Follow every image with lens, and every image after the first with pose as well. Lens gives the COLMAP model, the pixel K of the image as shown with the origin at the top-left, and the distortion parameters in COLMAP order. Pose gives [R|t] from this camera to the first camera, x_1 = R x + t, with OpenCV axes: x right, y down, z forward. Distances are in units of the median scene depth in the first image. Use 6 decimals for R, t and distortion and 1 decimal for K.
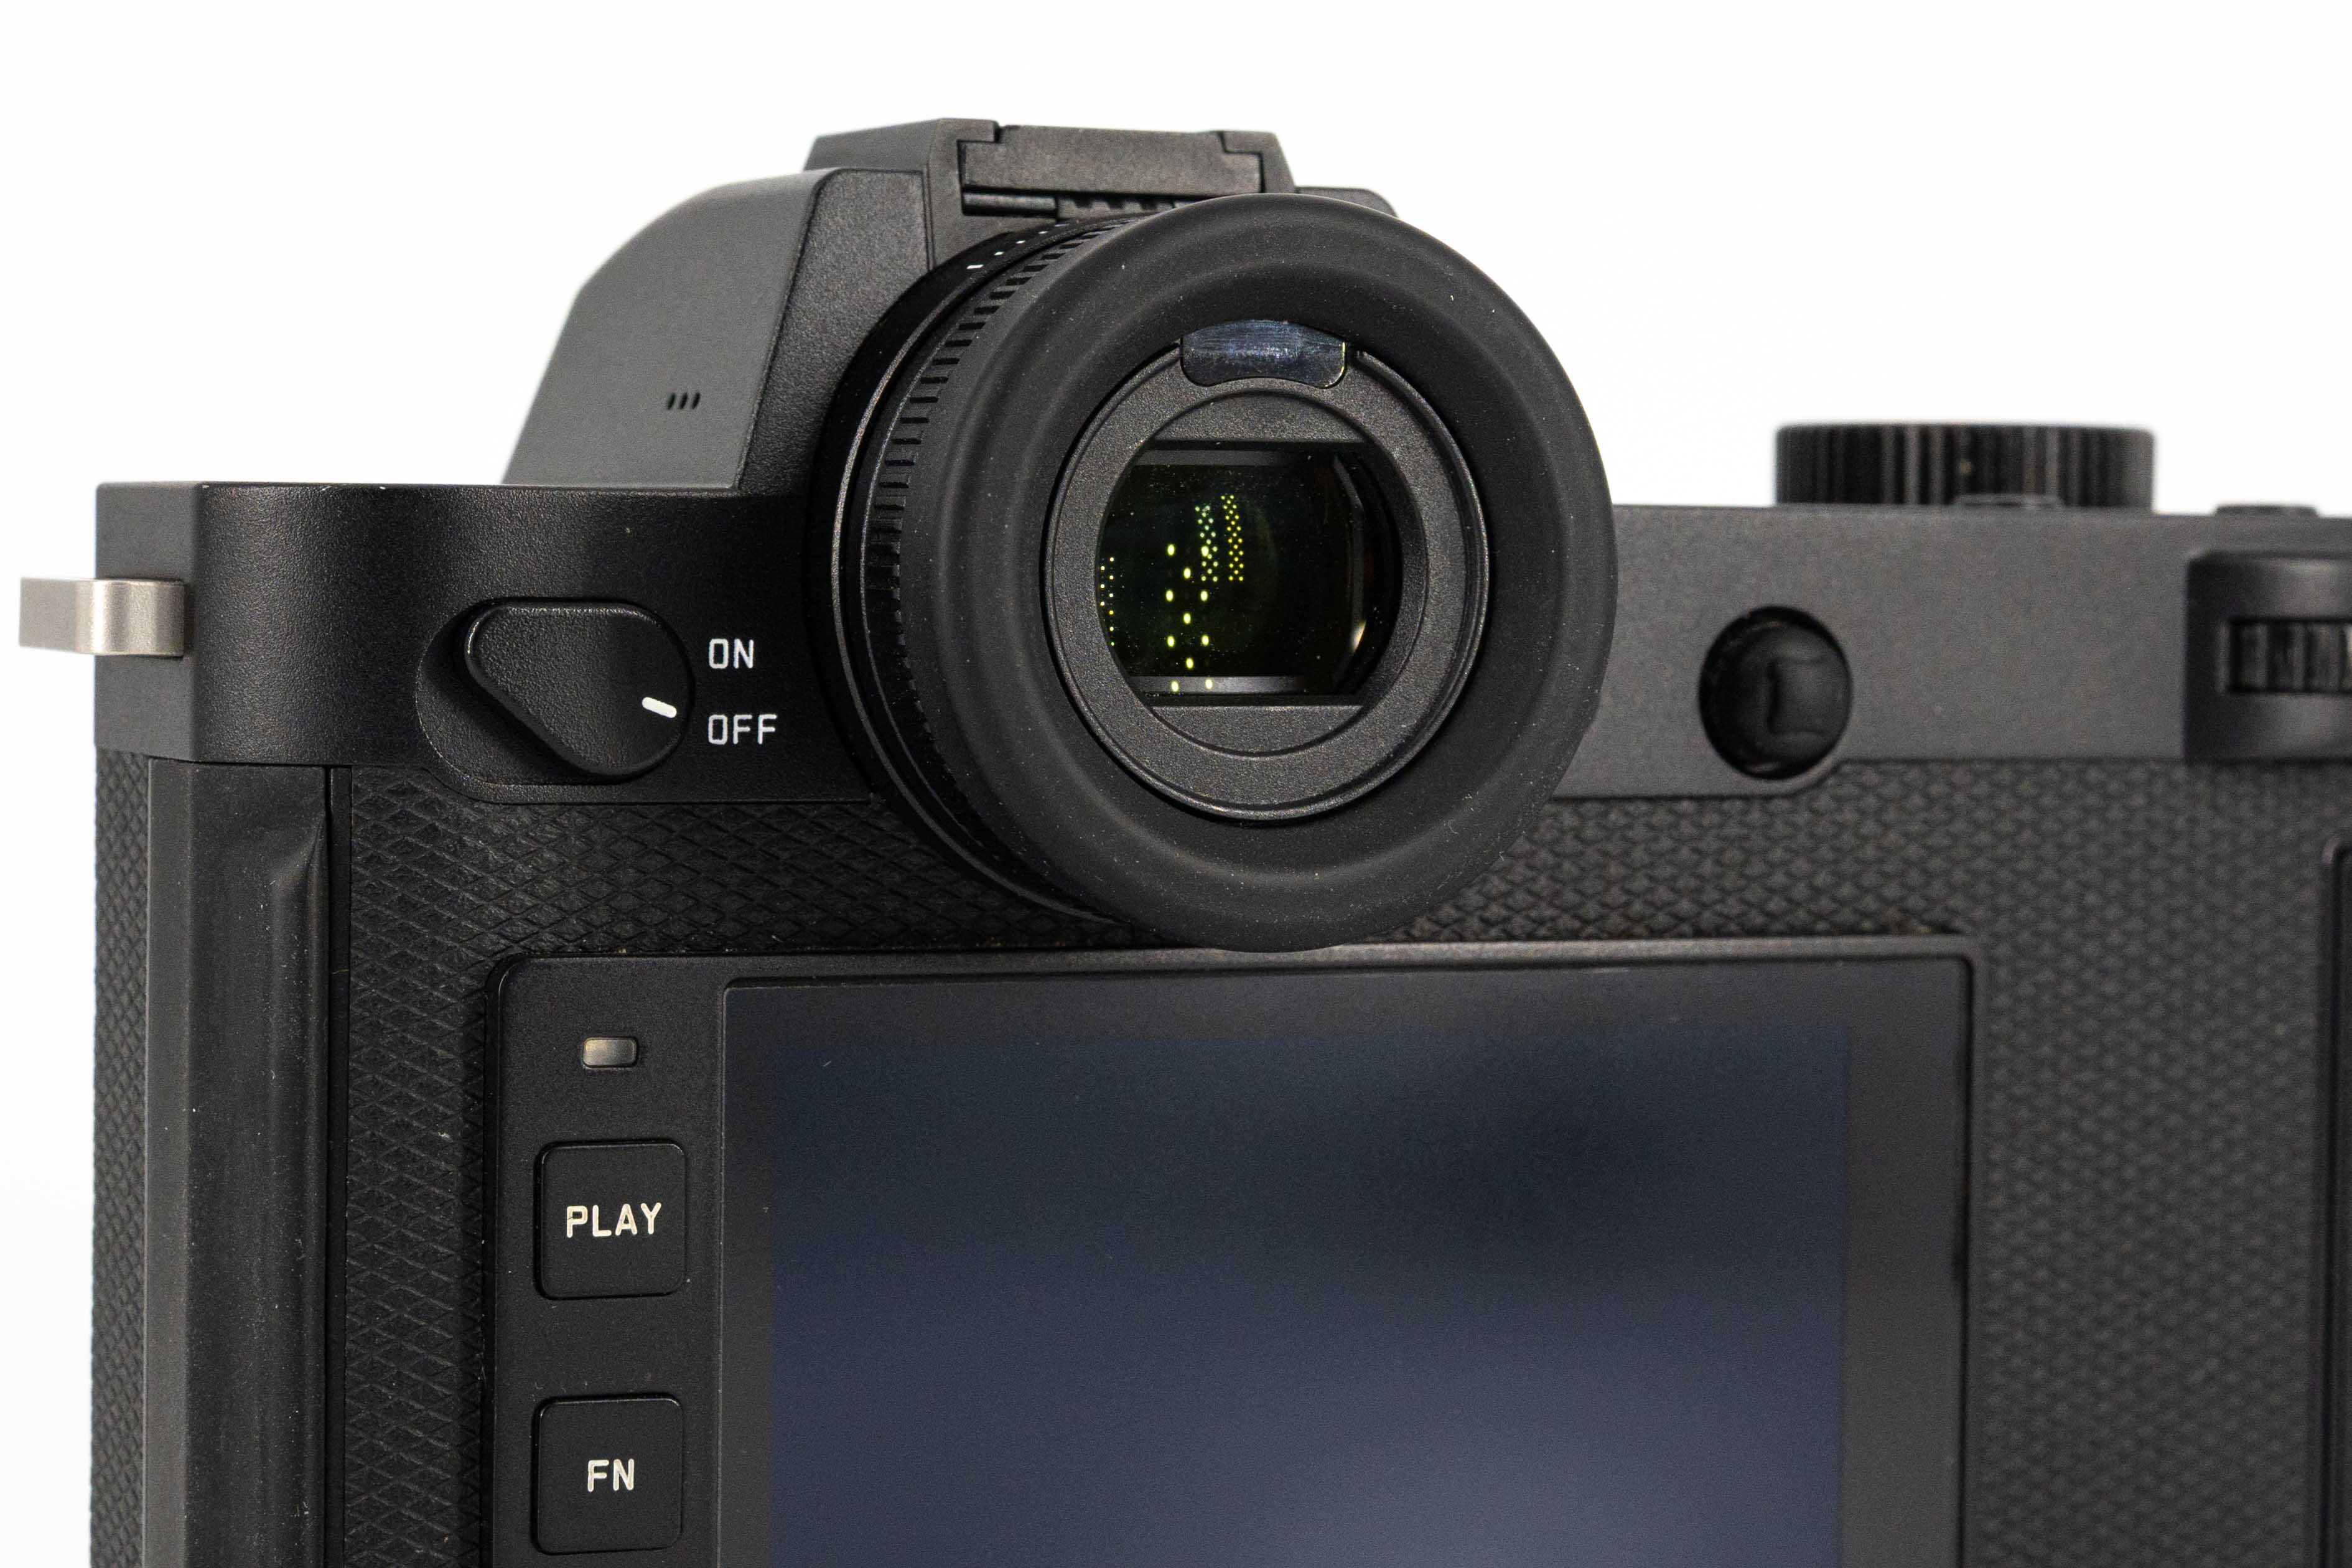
lens RADIAL K [[6252.1, 0, 1175.7], [0, 6252.1, 783.1], [0, 0, 1]] dist [-0.053568, 0.000000]
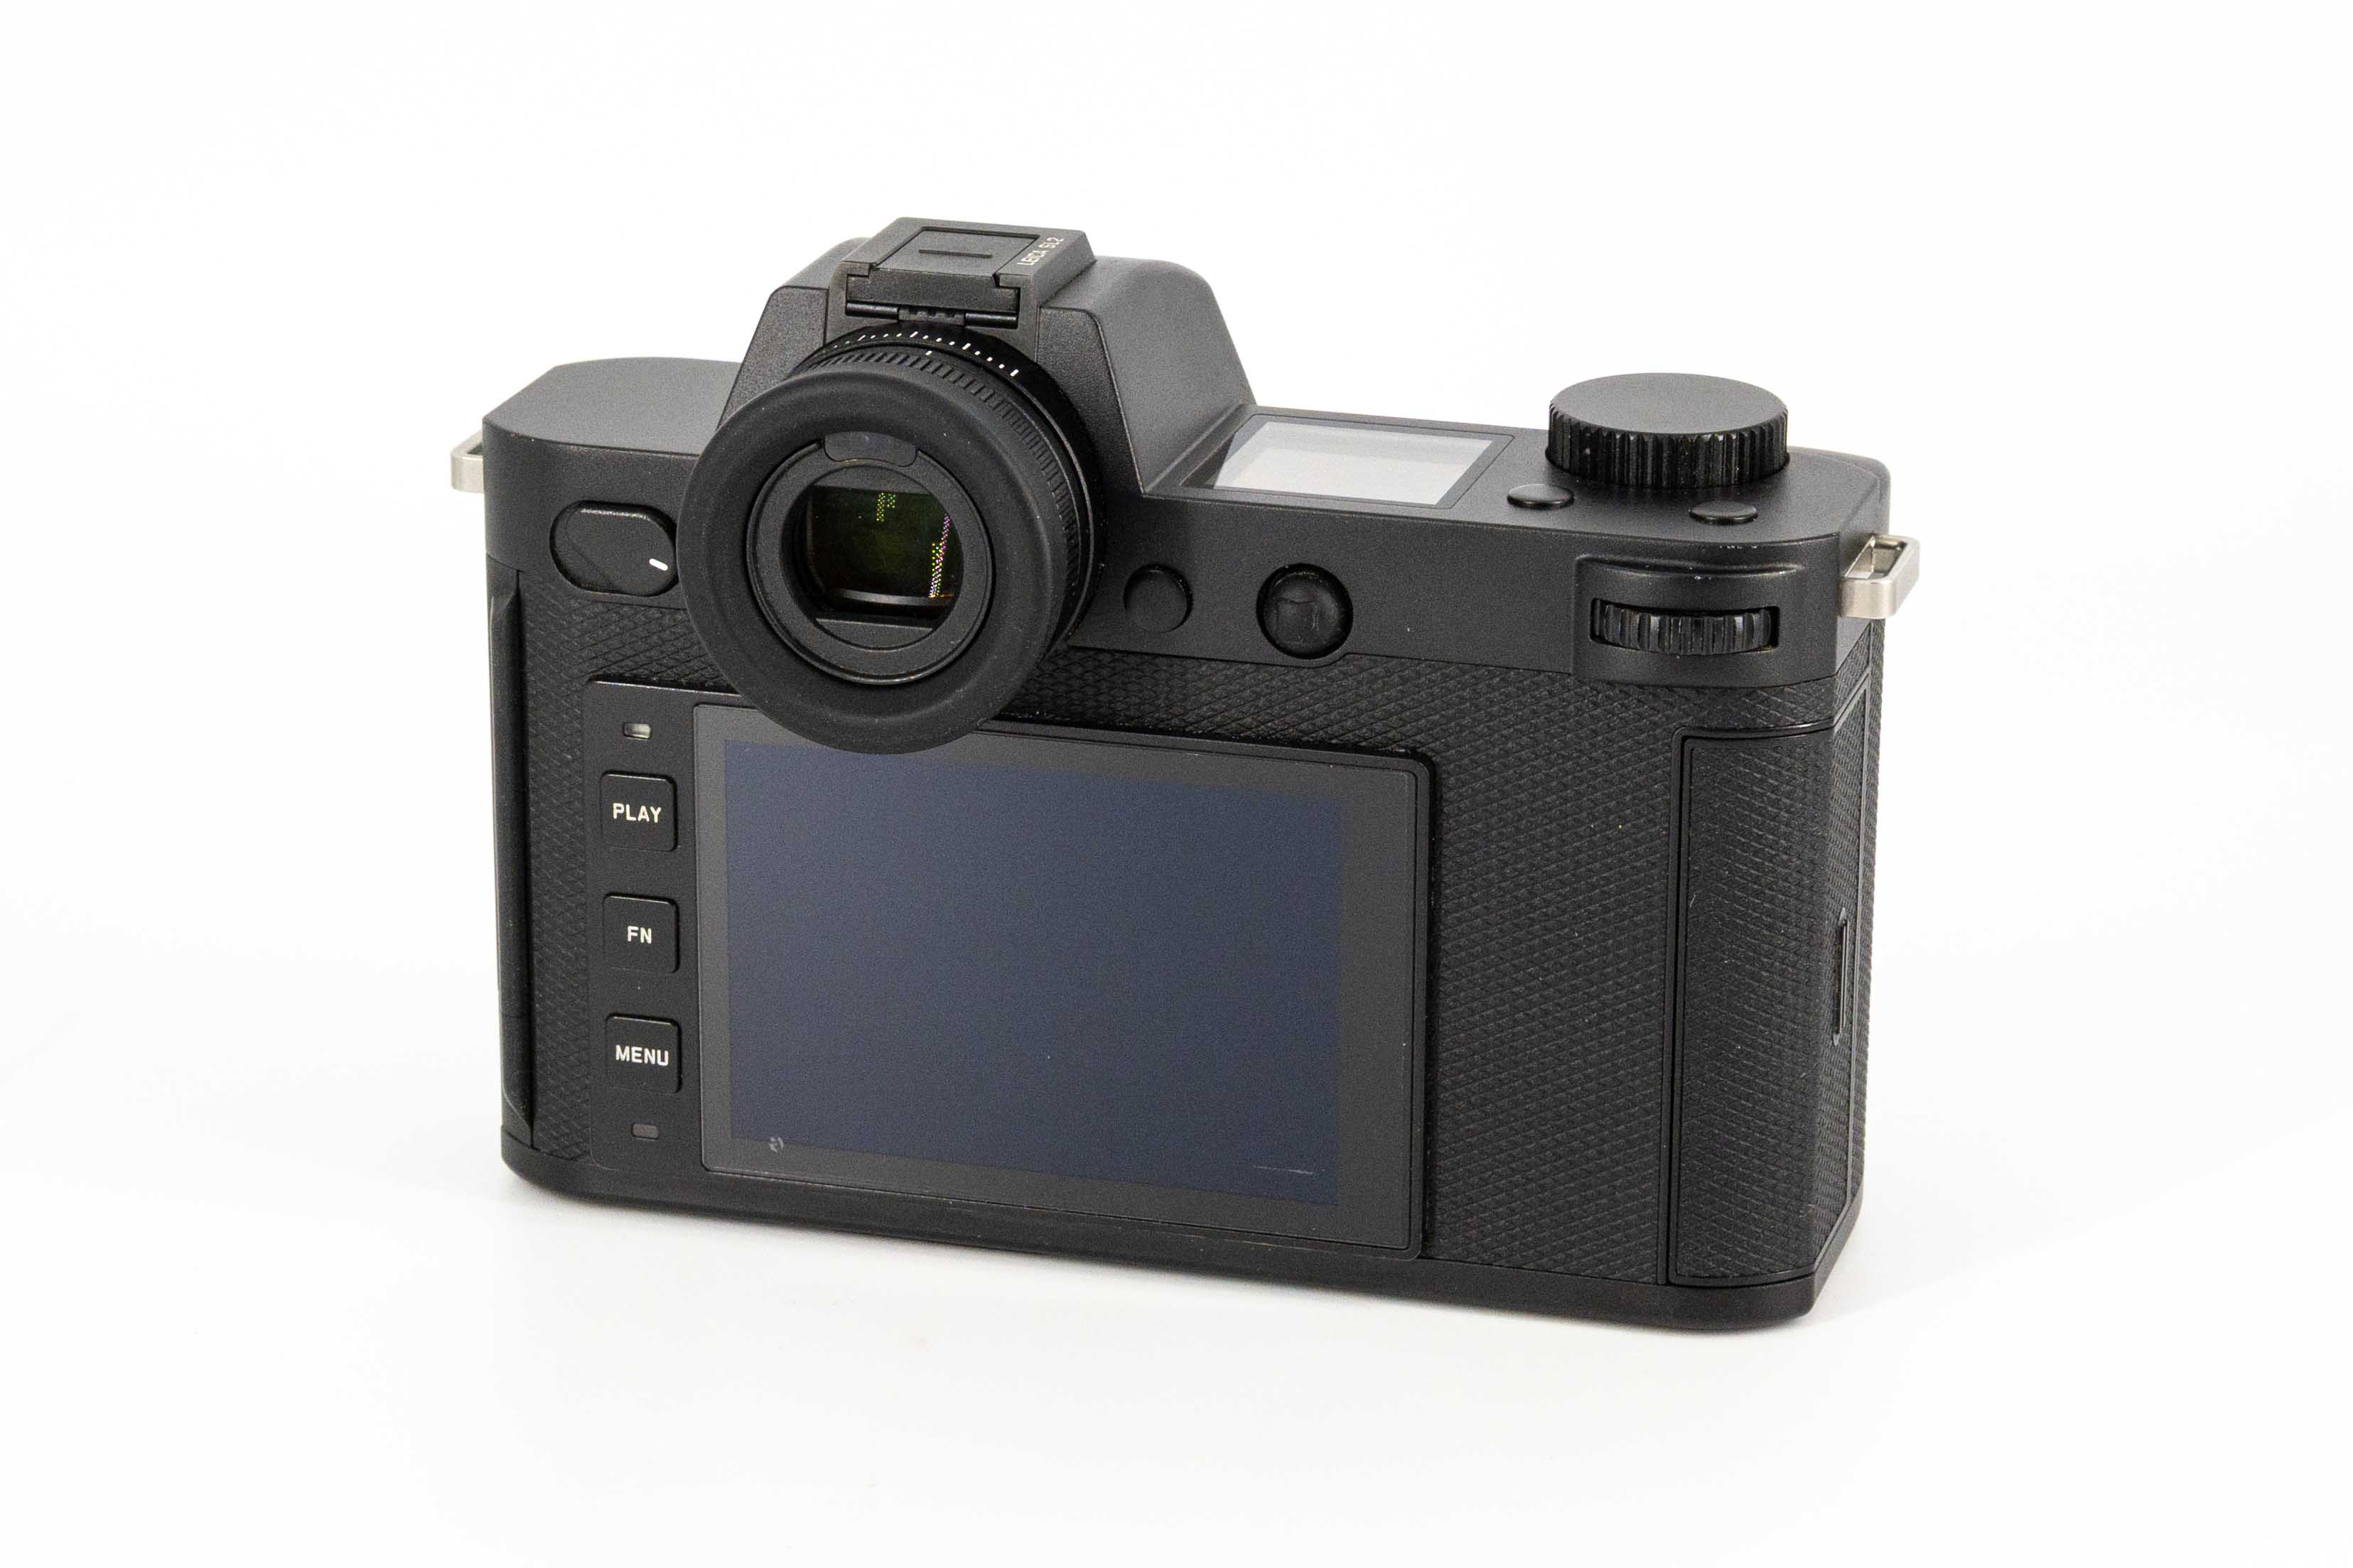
lens RADIAL K [[6253.9, 0, 1176.3], [0, 6253.9, 783.6], [0, 0, 1]] dist [-0.053568, 0.000000]
pose [[0.774742, 0.196980, -0.600811, 1.141199], [-0.026628, 0.959555, 0.280261, -0.462348], [0.631716, -0.201132, 0.748652, -0.344652]]
